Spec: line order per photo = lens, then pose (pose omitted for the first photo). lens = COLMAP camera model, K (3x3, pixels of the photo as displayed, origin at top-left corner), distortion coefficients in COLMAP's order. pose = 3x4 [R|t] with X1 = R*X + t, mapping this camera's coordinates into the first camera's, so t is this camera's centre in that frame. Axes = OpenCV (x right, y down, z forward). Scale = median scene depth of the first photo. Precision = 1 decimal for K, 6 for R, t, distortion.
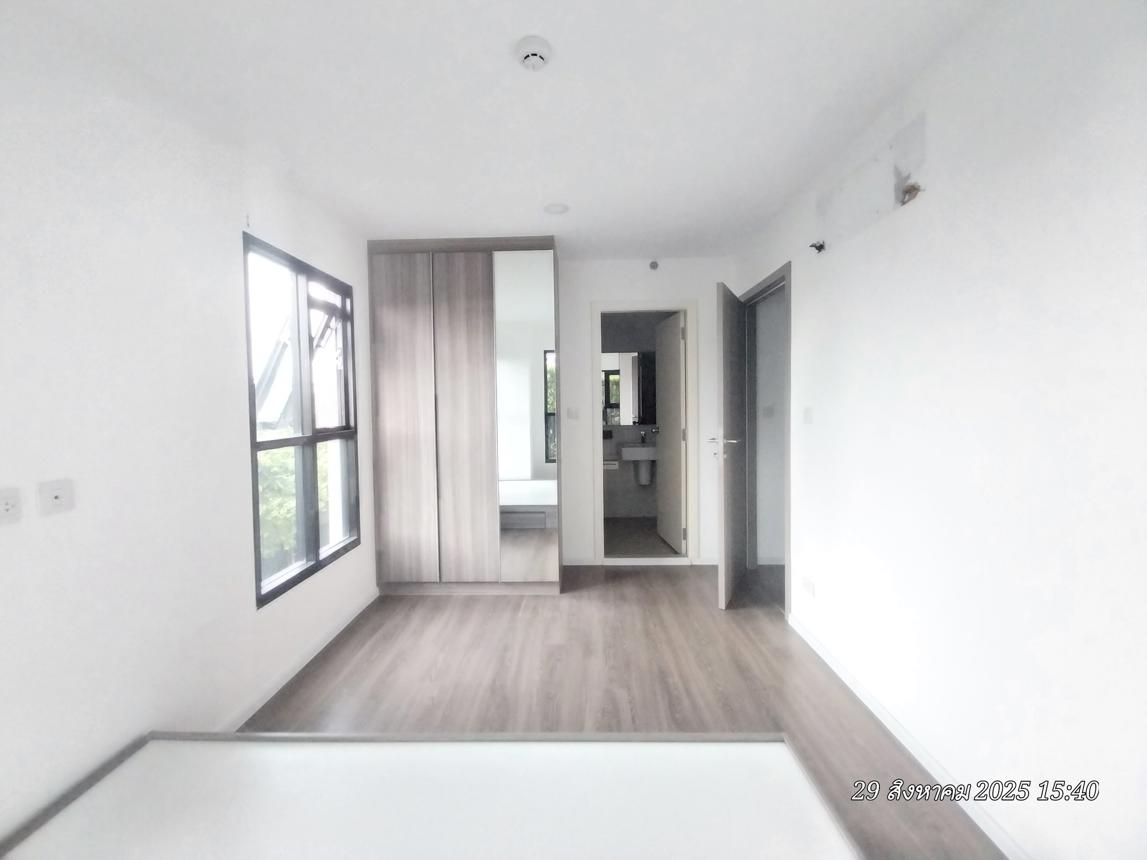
lens RADIAL K [[456.5, 0, 573.5], [0, 456.5, 430.0], [0, 0, 1]] dist [0.000169, 0.000035]
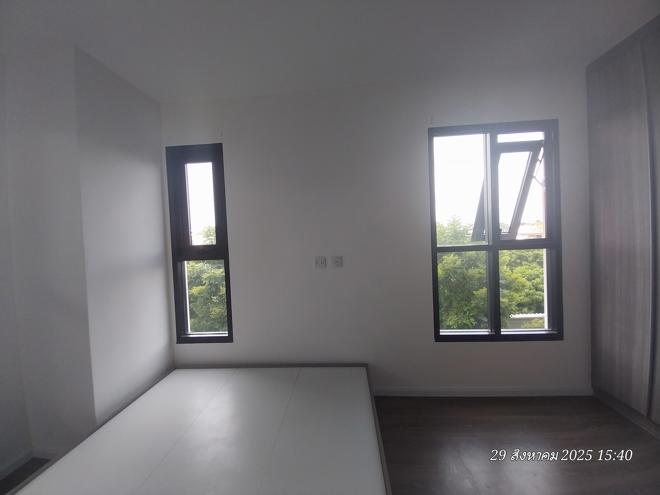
lens RADIAL K [[264.2, 0, 329.3], [0, 264.2, 235.7], [0, 0, 1]] dist [0.000145, -0.016753]
pose [[-0.078795, 0.049060, -0.995683, 0.271556], [-0.008375, 0.998720, 0.049872, -0.051774], [0.996856, 0.012269, -0.078283, 0.548998]]
